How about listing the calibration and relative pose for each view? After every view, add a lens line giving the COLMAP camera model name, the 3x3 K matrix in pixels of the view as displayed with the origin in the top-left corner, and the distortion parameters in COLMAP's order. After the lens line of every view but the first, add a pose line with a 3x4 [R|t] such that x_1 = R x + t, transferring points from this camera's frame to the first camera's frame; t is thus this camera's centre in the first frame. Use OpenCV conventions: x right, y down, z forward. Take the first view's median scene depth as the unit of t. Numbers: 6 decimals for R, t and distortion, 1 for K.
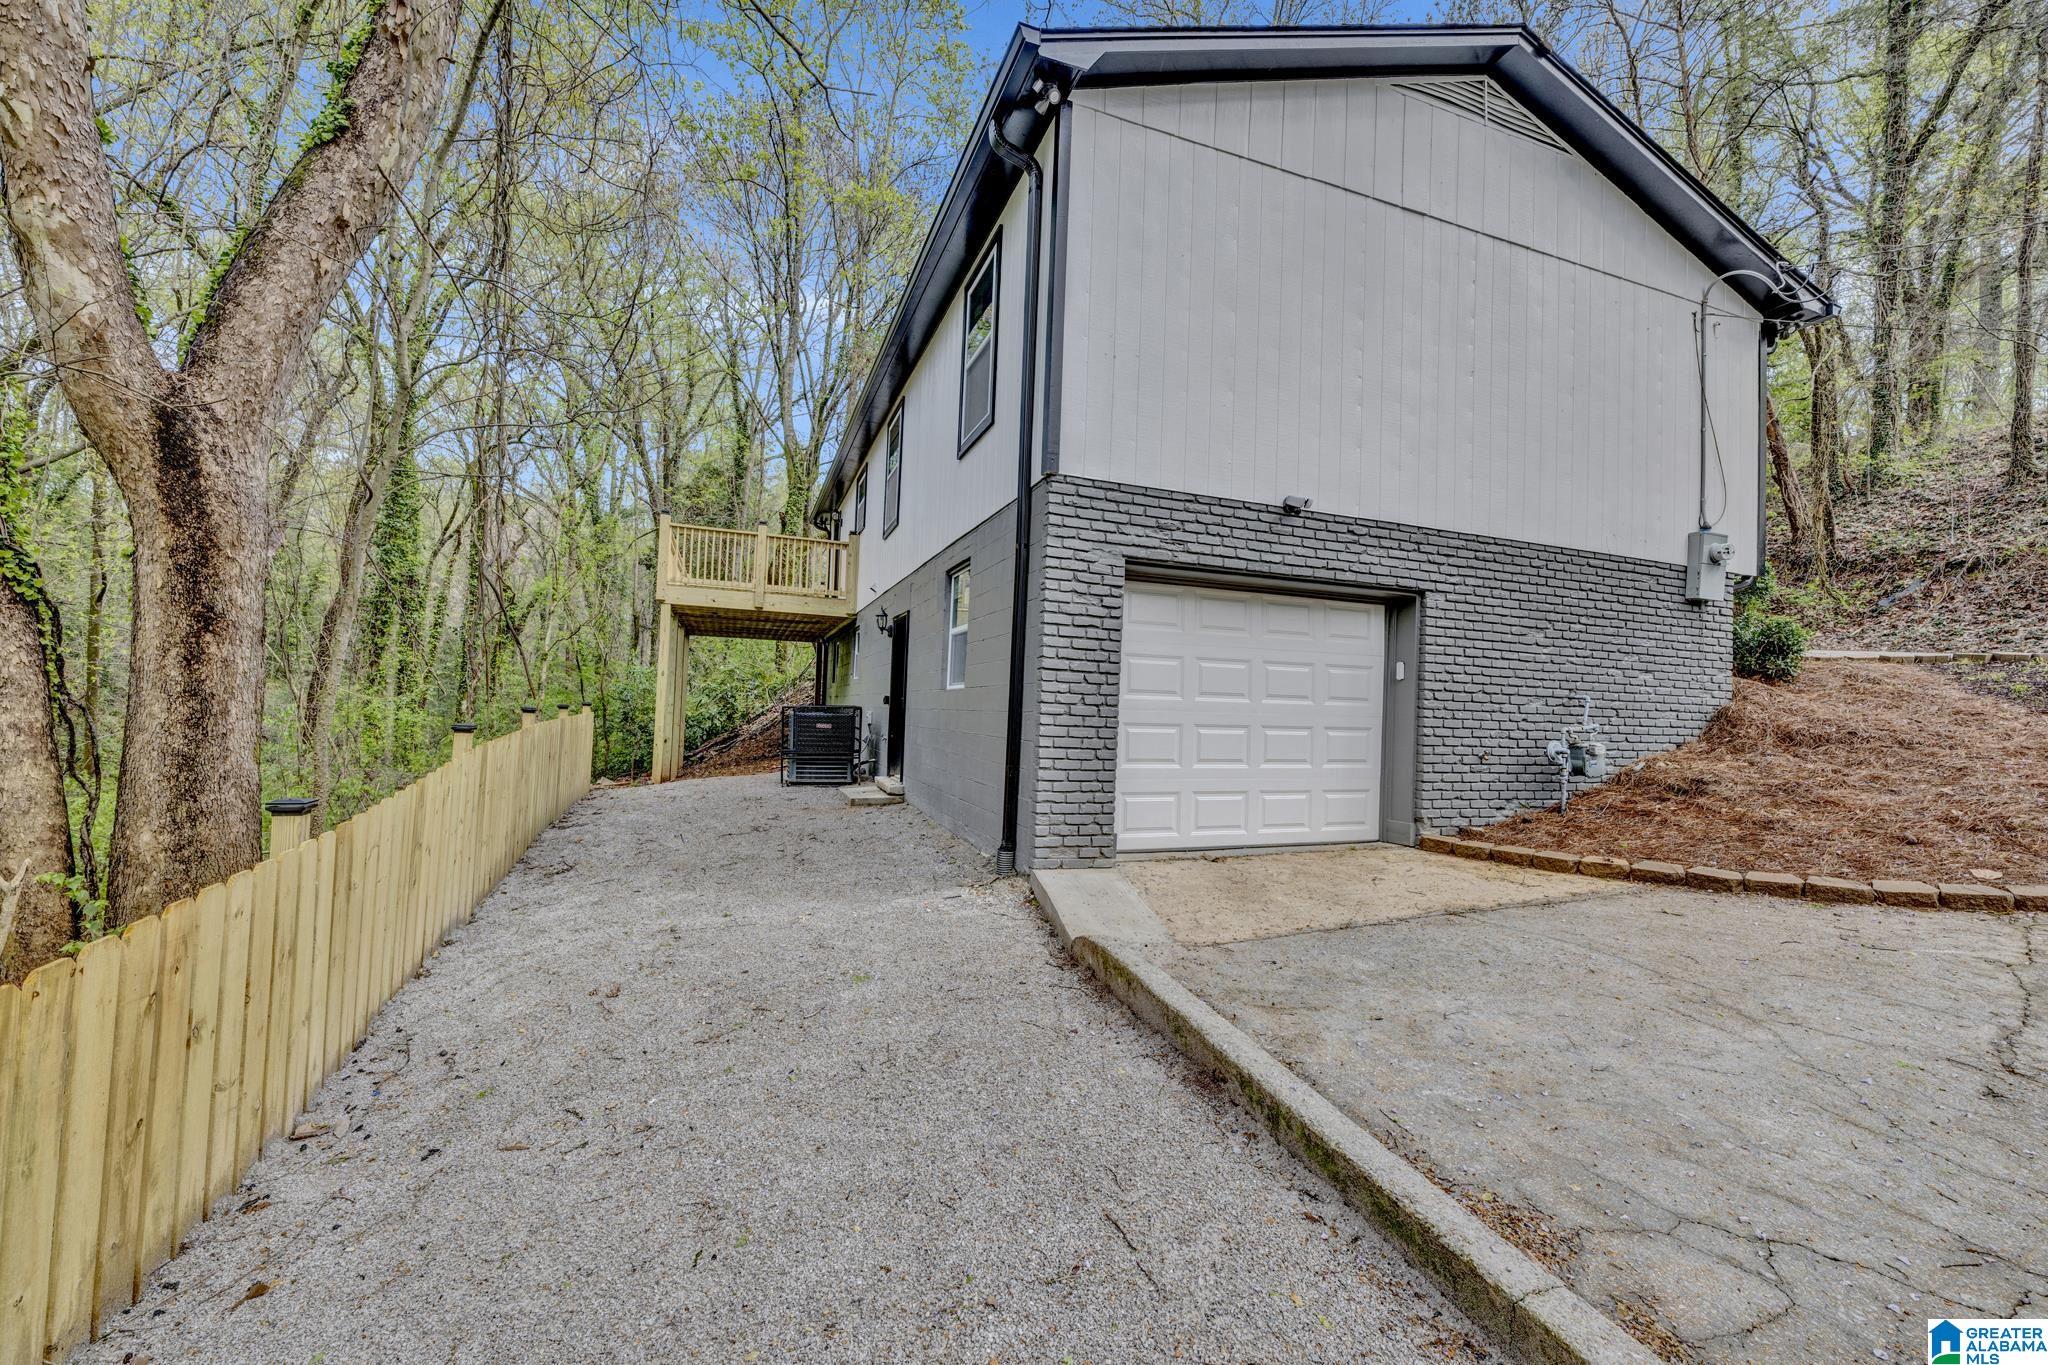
lens RADIAL K [[808.2, 0, 1024.1], [0, 808.2, 690.2], [0, 0, 1]] dist [-0.000355, 0.001077]
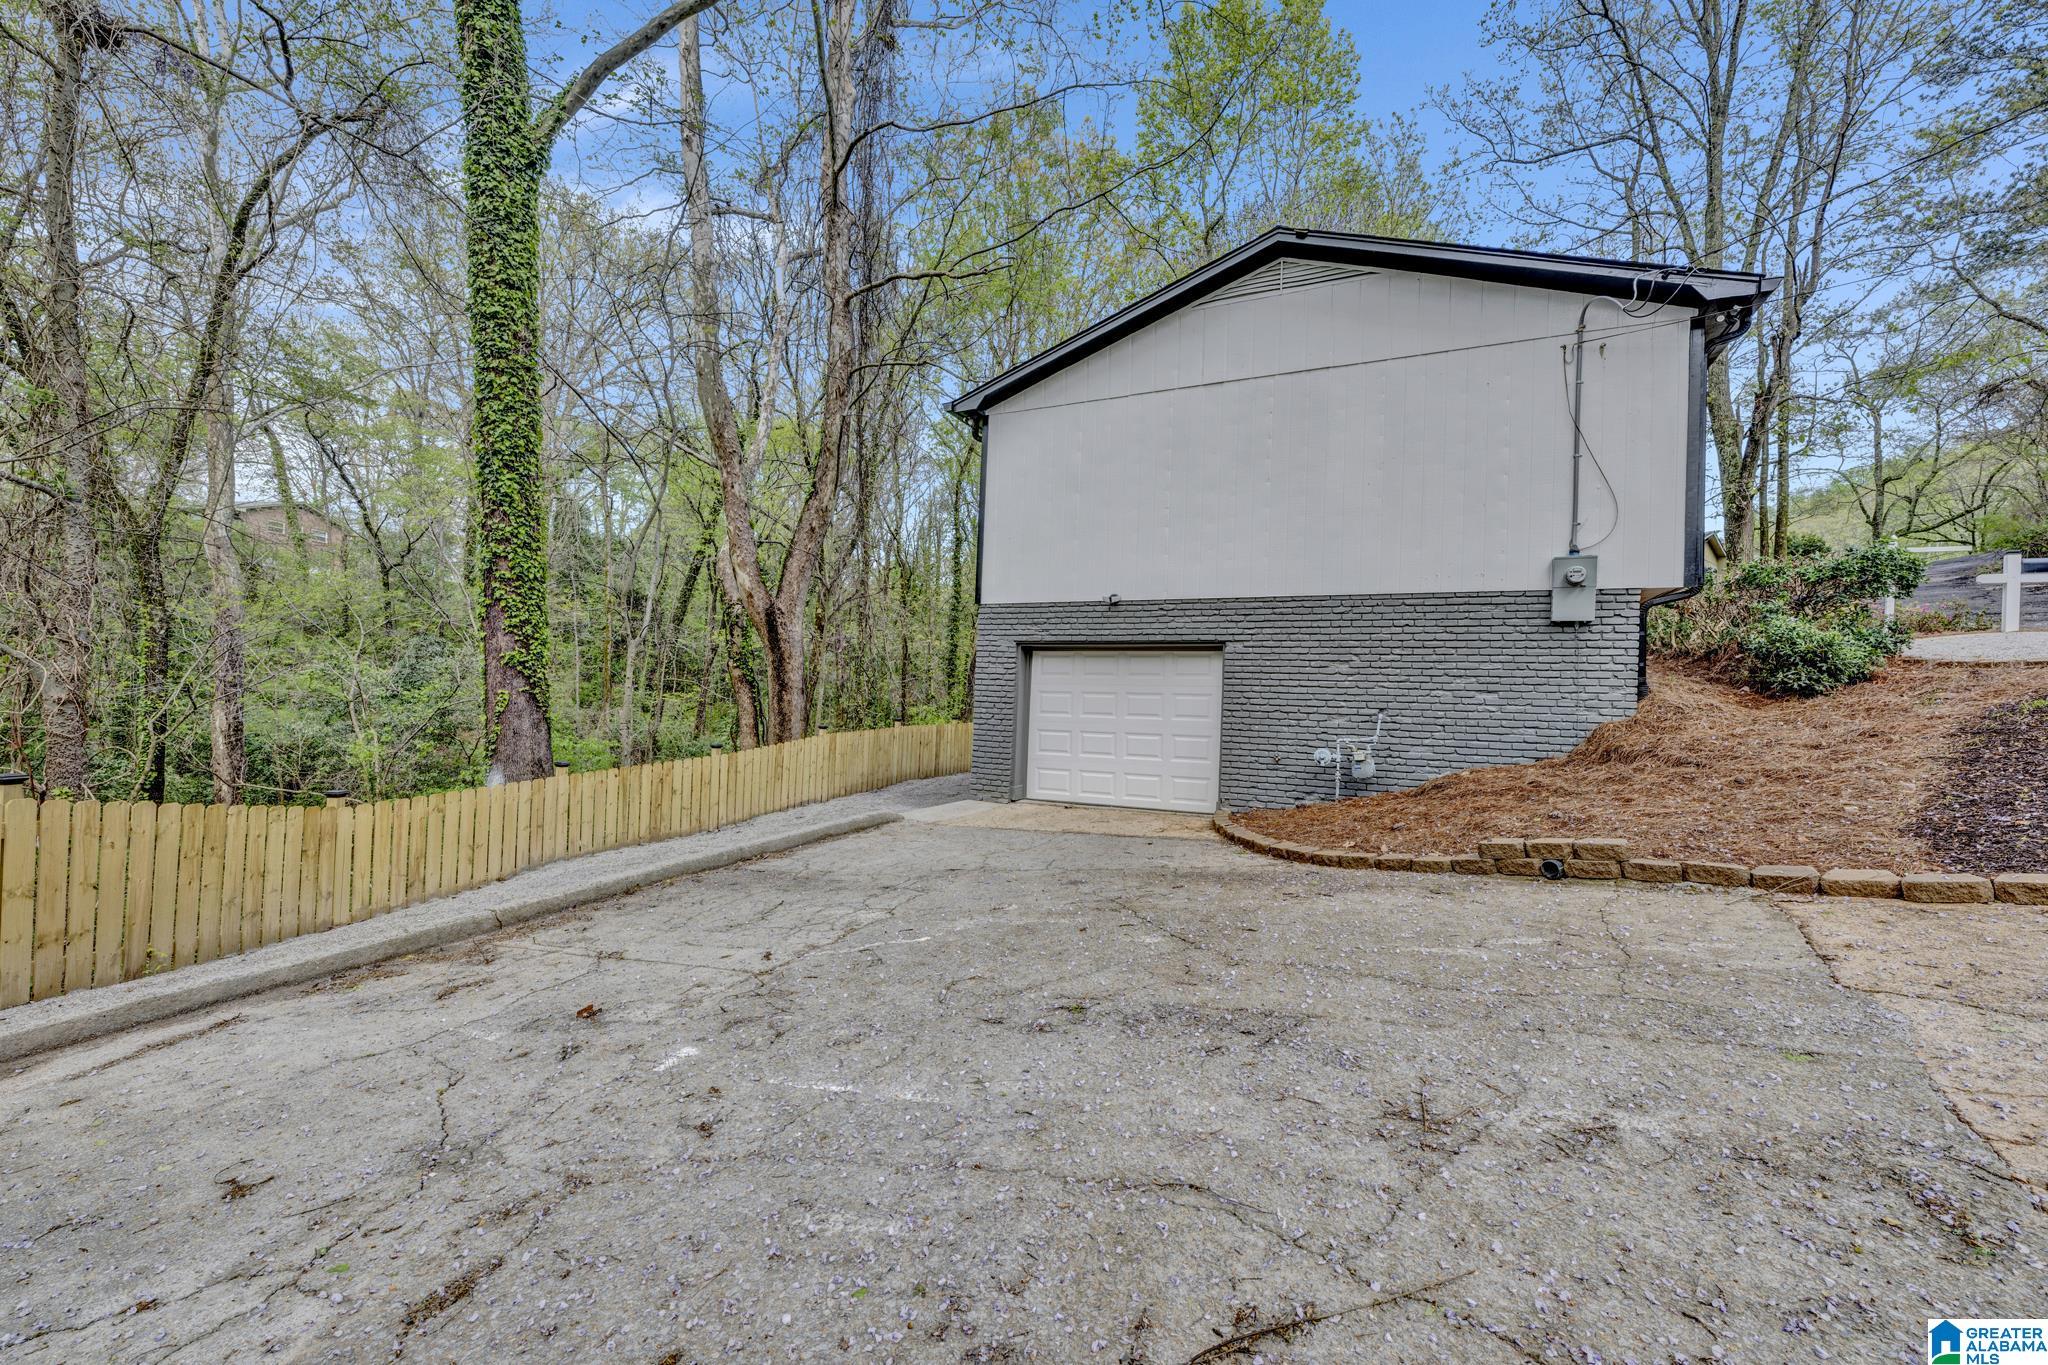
lens RADIAL K [[808.2, 0, 1023.9], [0, 808.2, 689.9], [0, 0, 1]] dist [-0.000355, 0.001077]
pose [[0.696687, -0.019630, -0.717106, 1.279187], [0.012081, 0.999805, -0.015632, -0.018351], [0.717273, 0.002227, 0.696789, -0.264173]]
